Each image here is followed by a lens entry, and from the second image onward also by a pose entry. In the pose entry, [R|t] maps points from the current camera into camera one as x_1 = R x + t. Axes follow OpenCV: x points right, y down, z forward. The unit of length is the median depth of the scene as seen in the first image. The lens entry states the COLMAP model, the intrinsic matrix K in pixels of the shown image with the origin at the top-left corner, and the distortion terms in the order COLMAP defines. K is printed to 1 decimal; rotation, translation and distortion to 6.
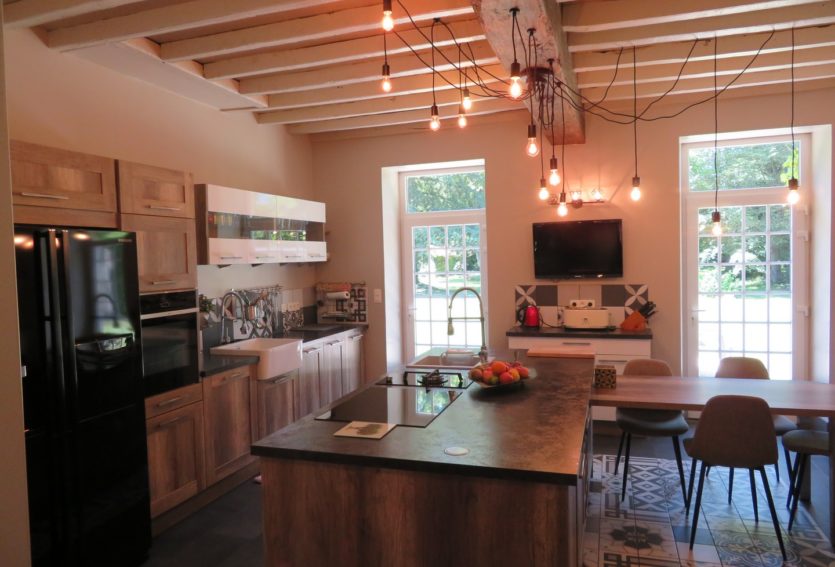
lens RADIAL K [[559.9, 0, 417.5], [0, 559.9, 283.5], [0, 0, 1]] dist [0.000676, 0.000304]
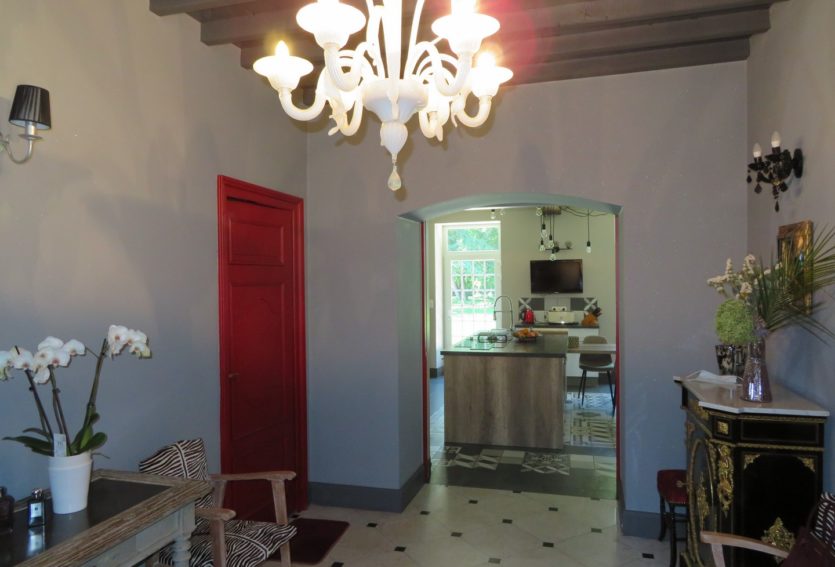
lens RADIAL K [[559.9, 0, 417.5], [0, 559.9, 283.5], [0, 0, 1]] dist [0.000676, 0.000304]
pose [[0.998088, 0.014319, 0.060126, -0.233675], [-0.011773, 0.999028, -0.042486, 0.036805], [-0.060676, 0.041697, 0.997286, -0.657770]]
